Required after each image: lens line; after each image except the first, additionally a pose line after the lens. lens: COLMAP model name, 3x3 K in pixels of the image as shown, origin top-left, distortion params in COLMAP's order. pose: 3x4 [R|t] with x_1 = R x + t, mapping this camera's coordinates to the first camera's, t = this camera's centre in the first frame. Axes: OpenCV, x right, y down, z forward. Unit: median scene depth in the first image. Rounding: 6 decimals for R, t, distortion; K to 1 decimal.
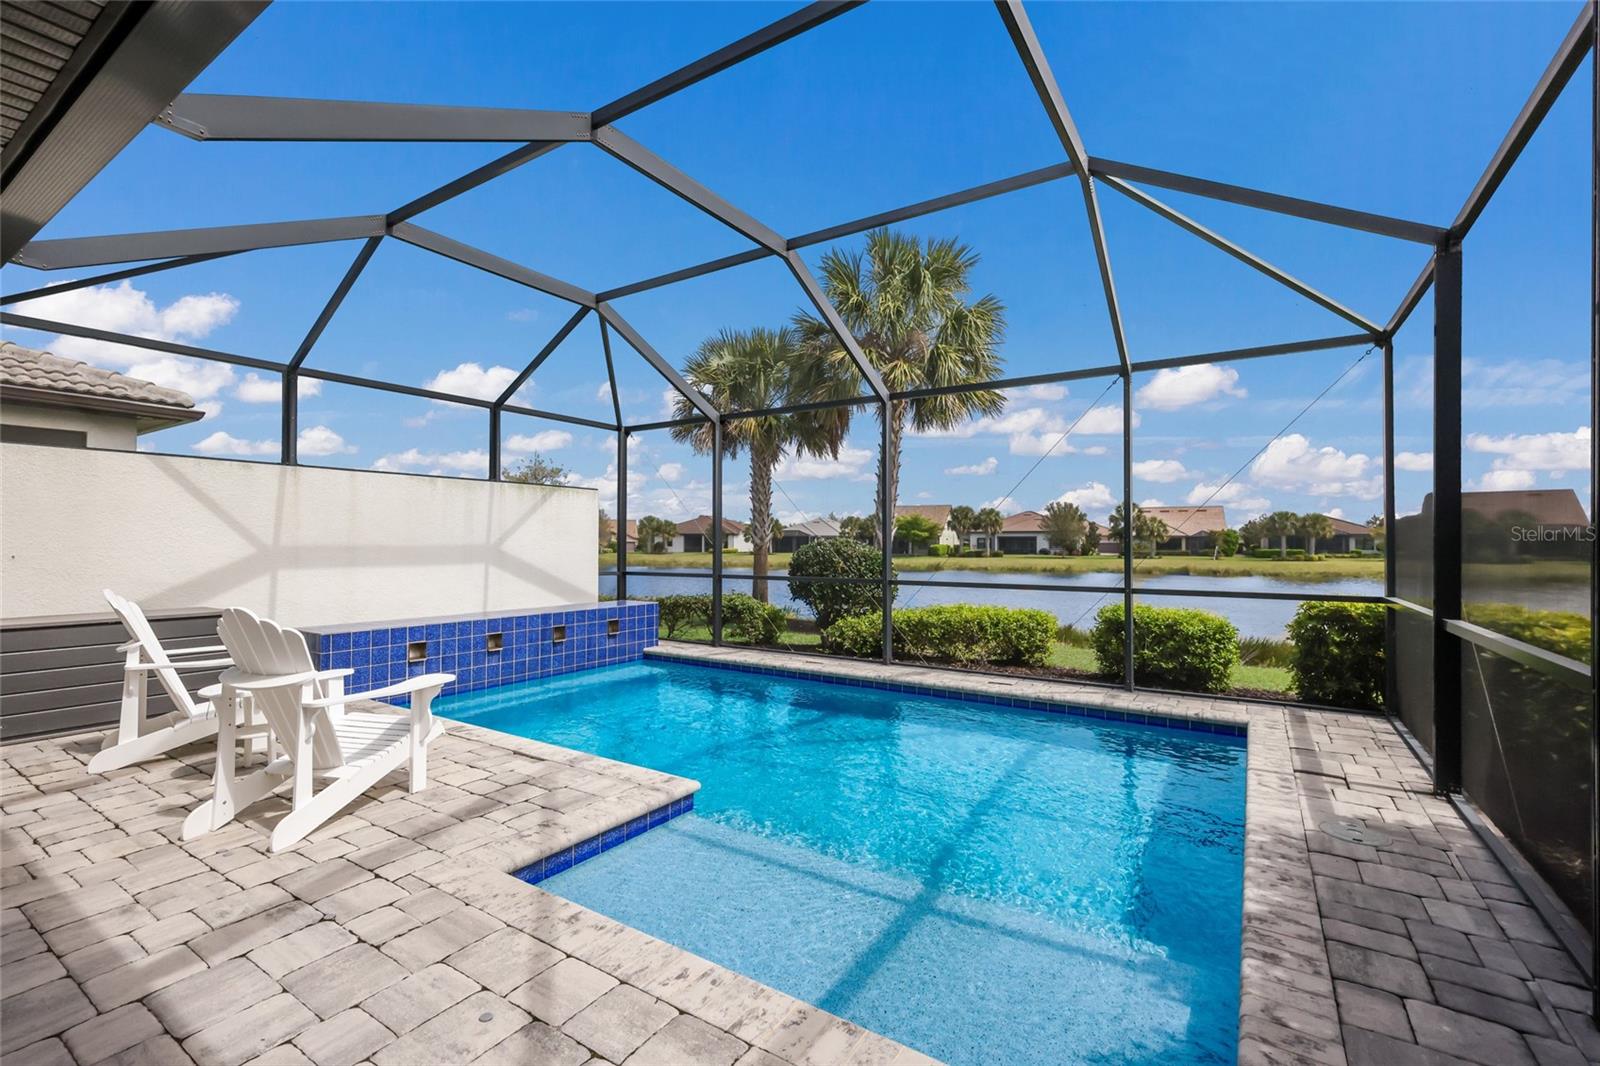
lens RADIAL K [[693.9, 0, 798.1], [0, 693.9, 533.4], [0, 0, 1]] dist [0.011405, 0.000150]
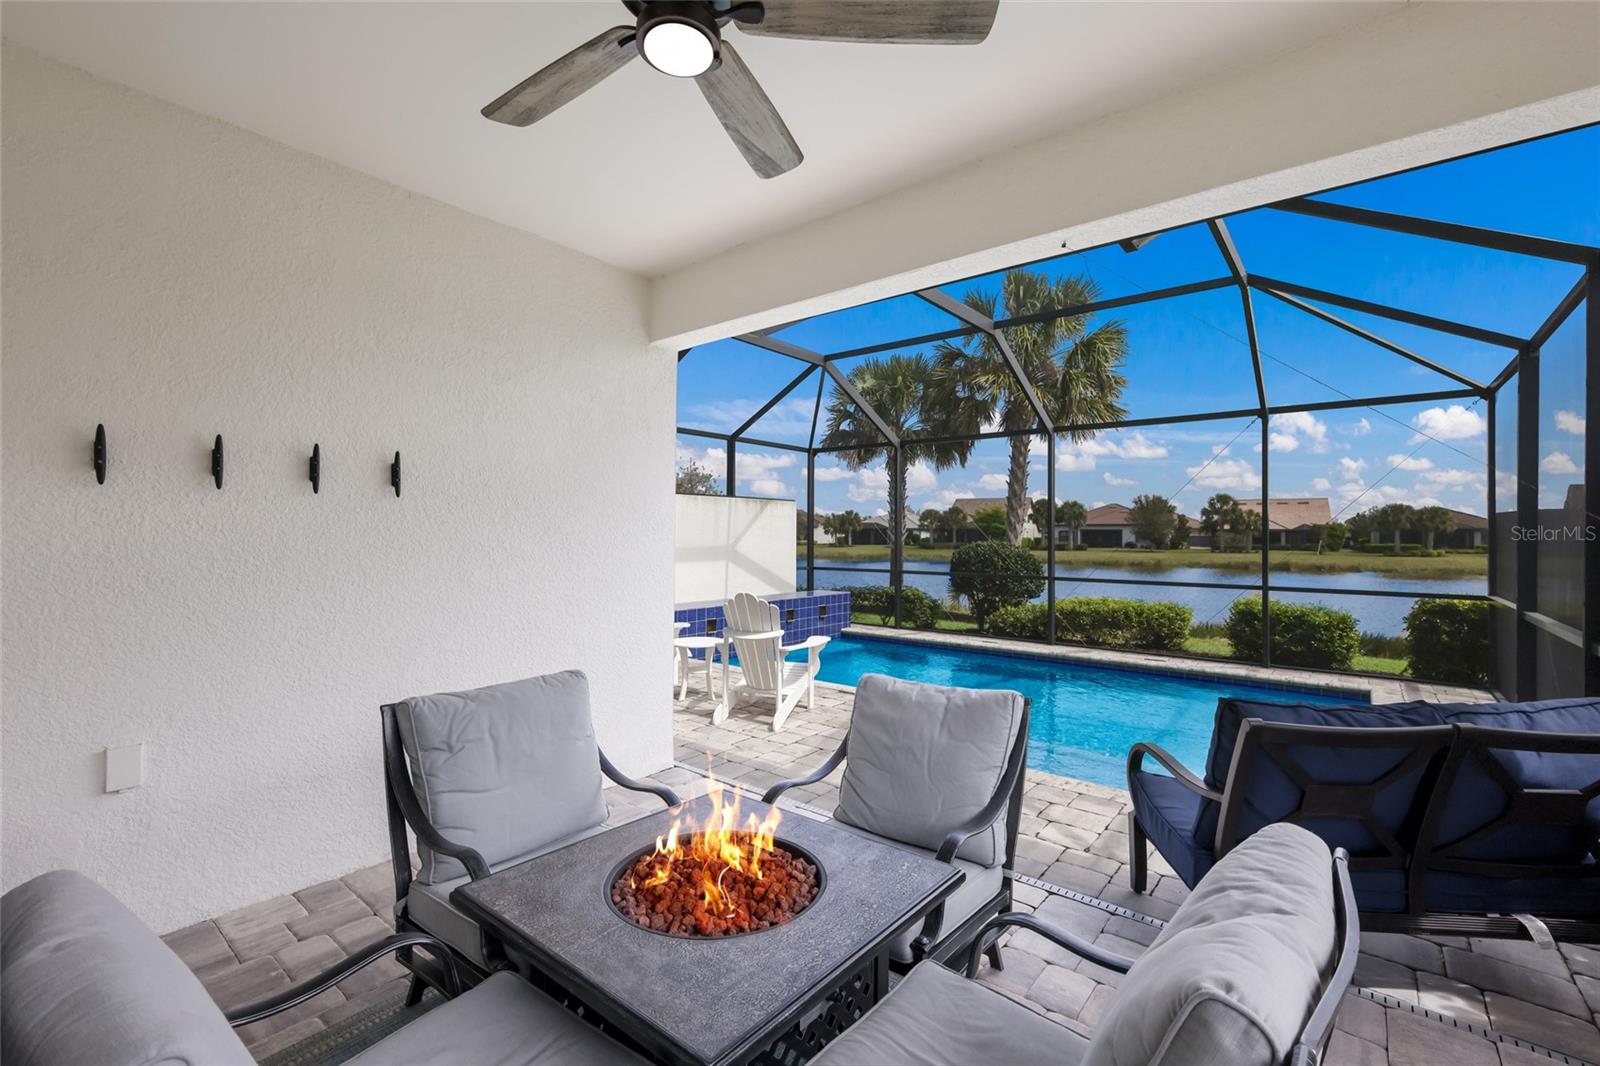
lens RADIAL K [[693.9, 0, 793.9], [0, 693.9, 526.1], [0, 0, 1]] dist [0.011405, 0.000150]
pose [[0.994666, 0.002293, -0.103119, -0.183448], [-0.002044, 0.999995, 0.002527, -0.023172], [0.103124, -0.002303, 0.994666, -0.257169]]
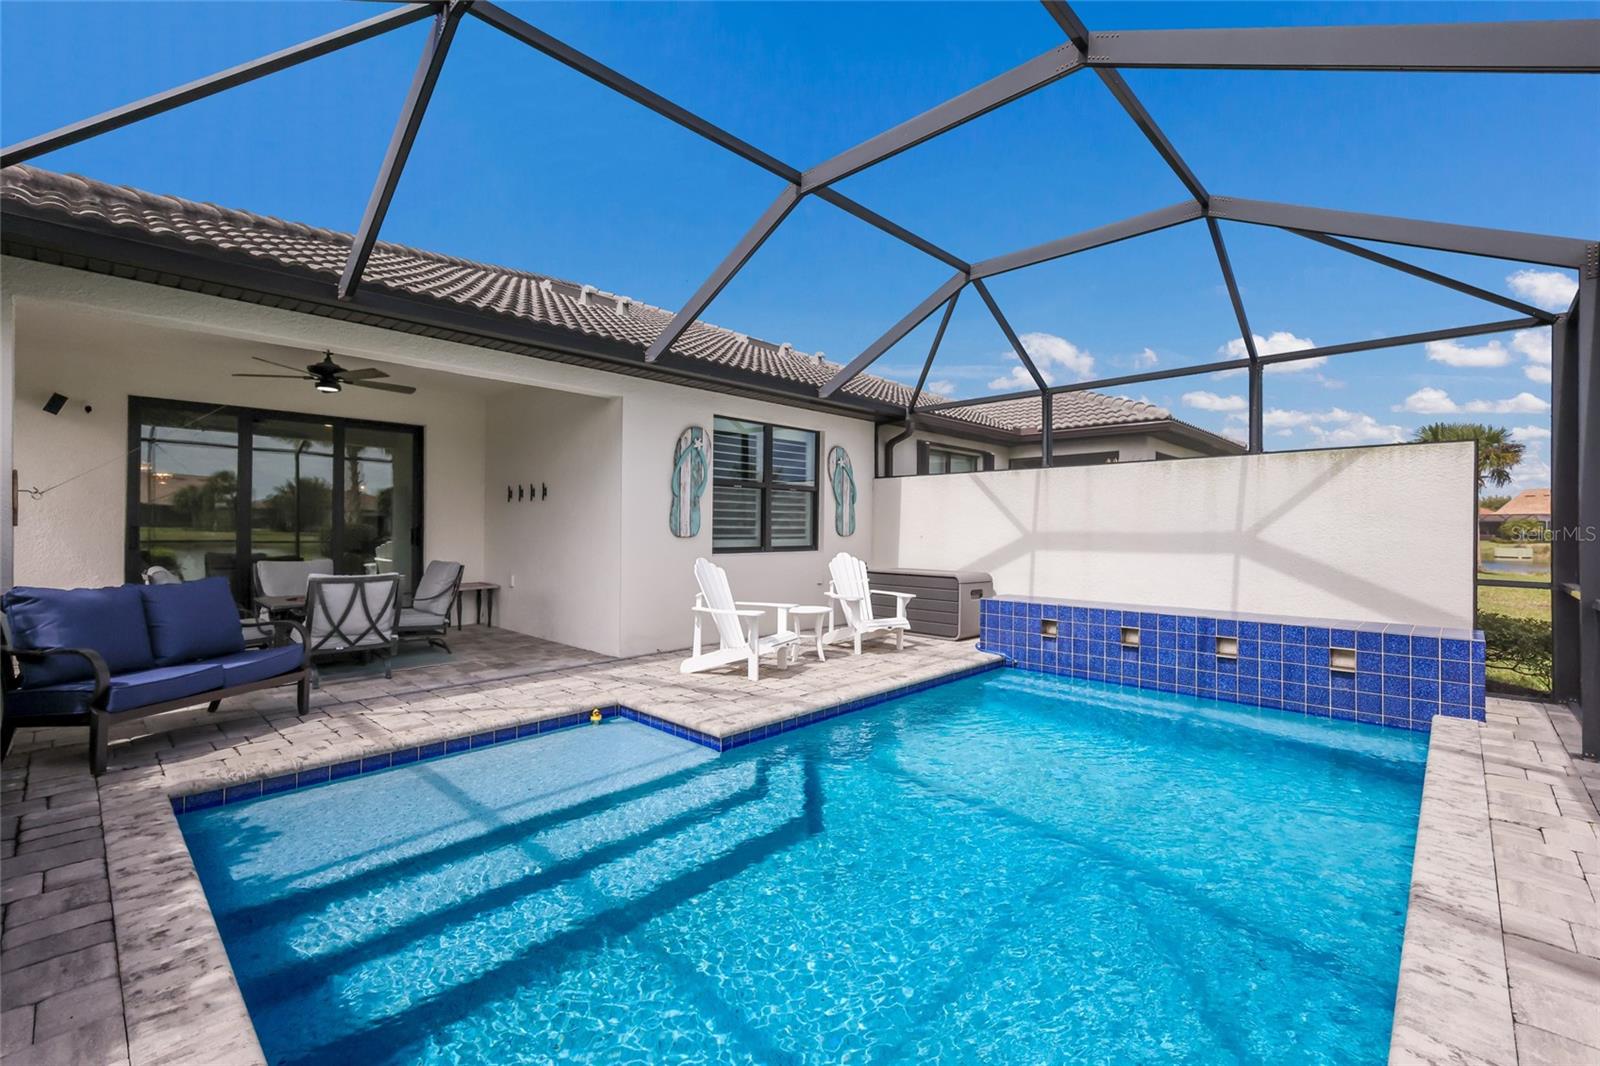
lens RADIAL K [[693.9, 0, 811.5], [0, 693.9, 533.6], [0, 0, 1]] dist [0.011405, 0.000150]
pose [[-0.175014, 0.003807, -0.984559, 0.444683], [0.010082, 0.999947, 0.002075, 0.010944], [0.984514, -0.009564, -0.175043, 0.616728]]
